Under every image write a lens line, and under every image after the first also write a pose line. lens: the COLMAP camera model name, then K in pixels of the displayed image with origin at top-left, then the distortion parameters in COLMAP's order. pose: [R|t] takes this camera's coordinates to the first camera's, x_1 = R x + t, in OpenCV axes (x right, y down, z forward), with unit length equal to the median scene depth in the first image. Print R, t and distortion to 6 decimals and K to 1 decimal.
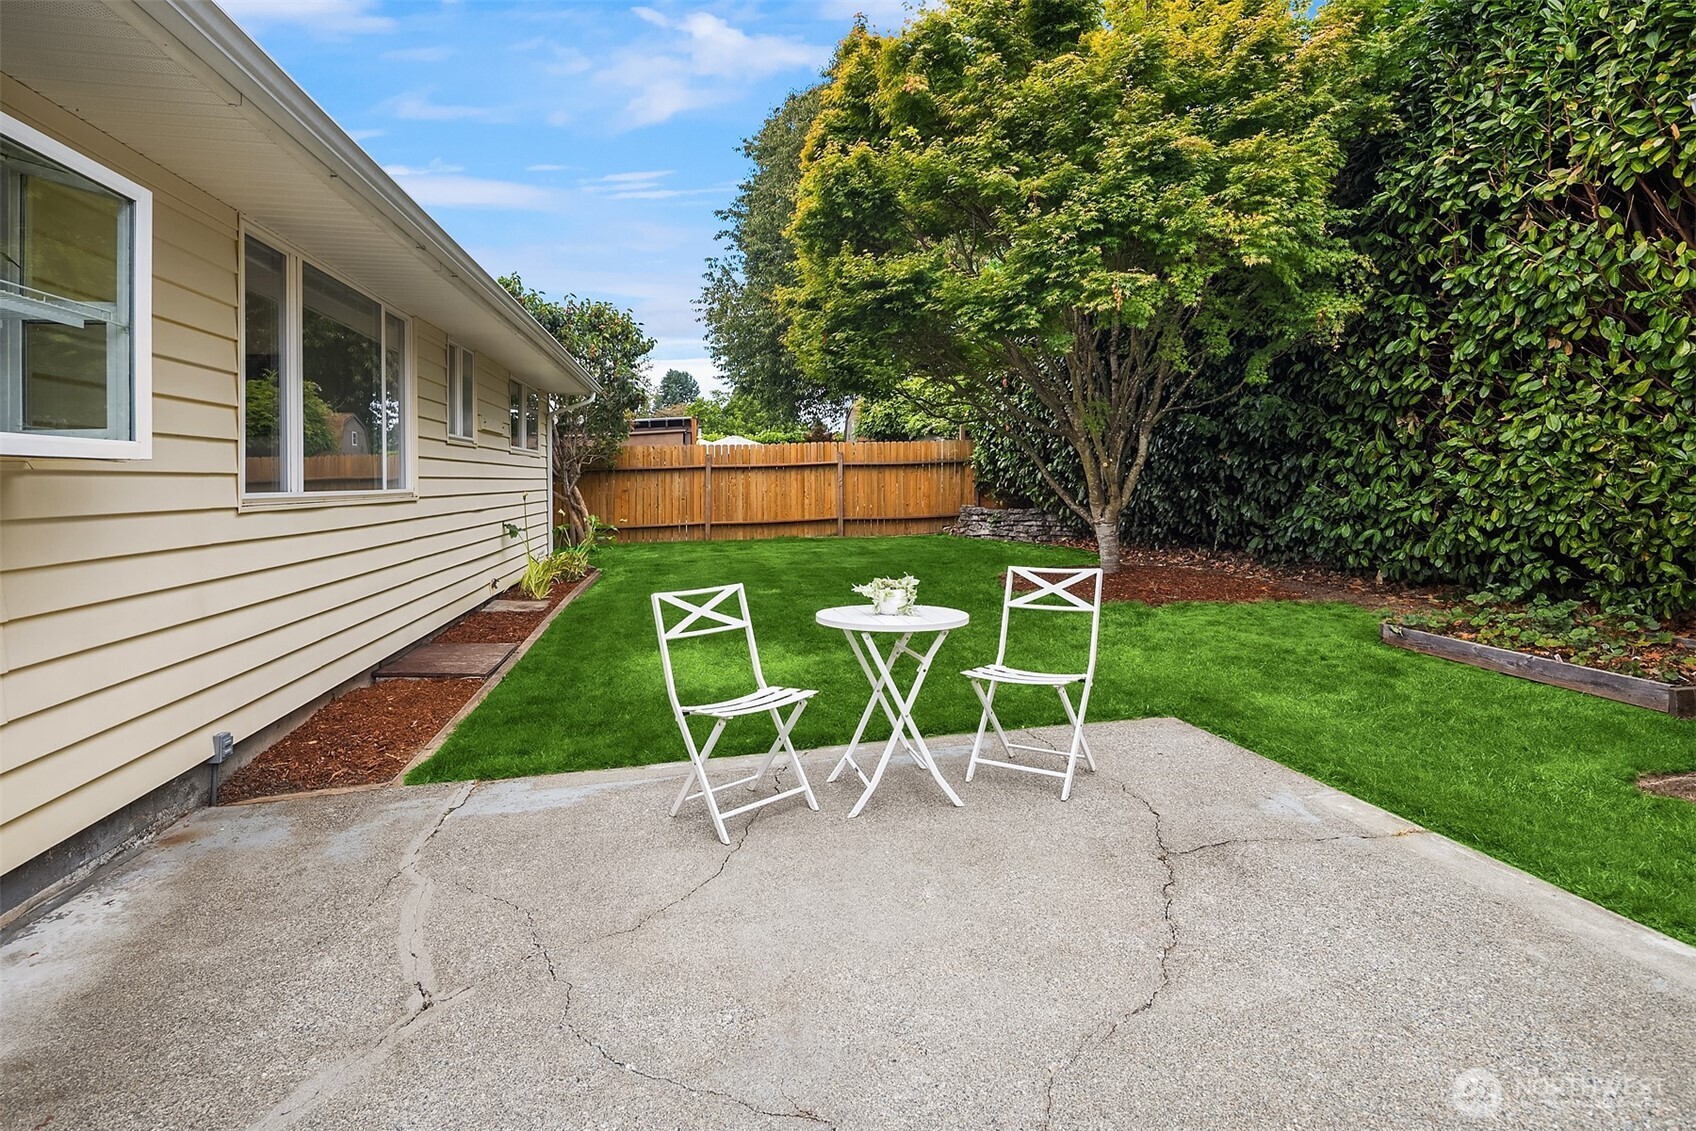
lens RADIAL K [[821.3, 0, 847.2], [0, 821.3, 507.7], [0, 0, 1]] dist [0.000577, -0.001277]
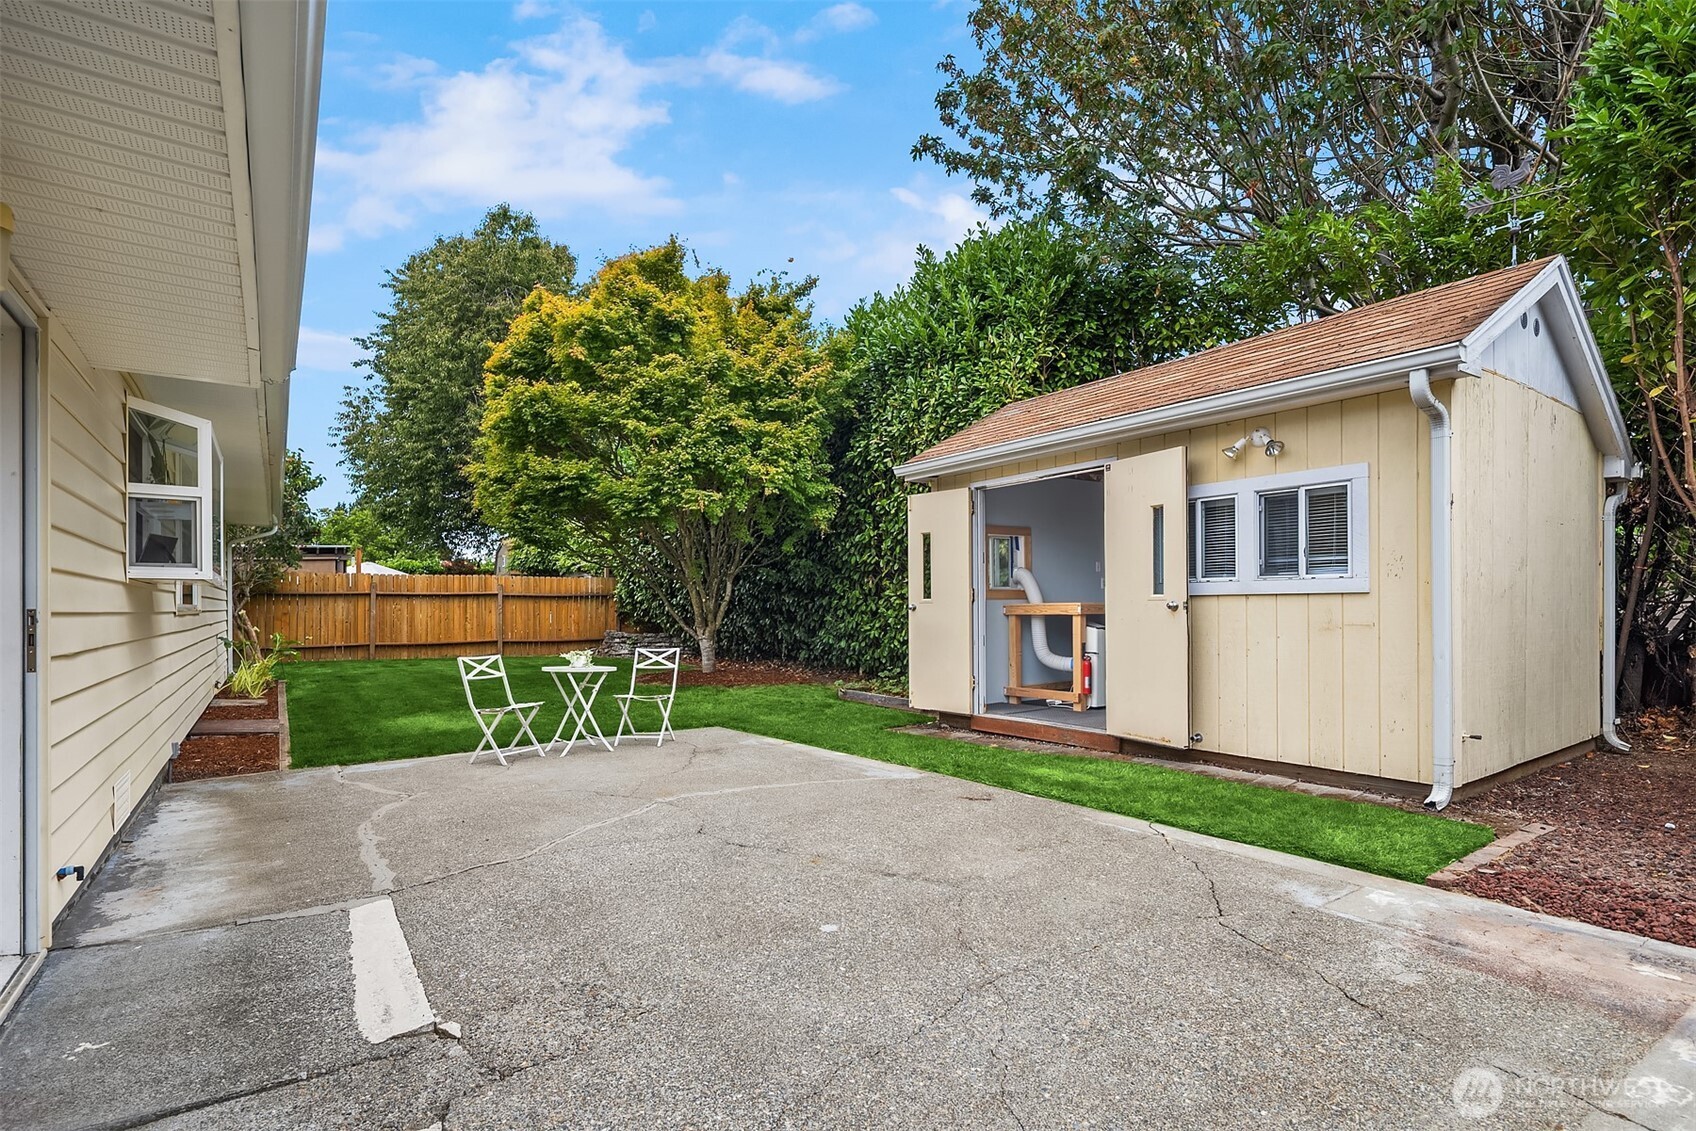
lens RADIAL K [[792.4, 0, 814.2], [0, 792.4, 644.2], [0, 0, 1]] dist [-0.002378, -0.000040]
pose [[0.920910, 0.004431, 0.389750, -0.083310], [-0.006200, 0.999975, 0.003280, 0.026398], [-0.389726, -0.005437, 0.920915, -0.502879]]
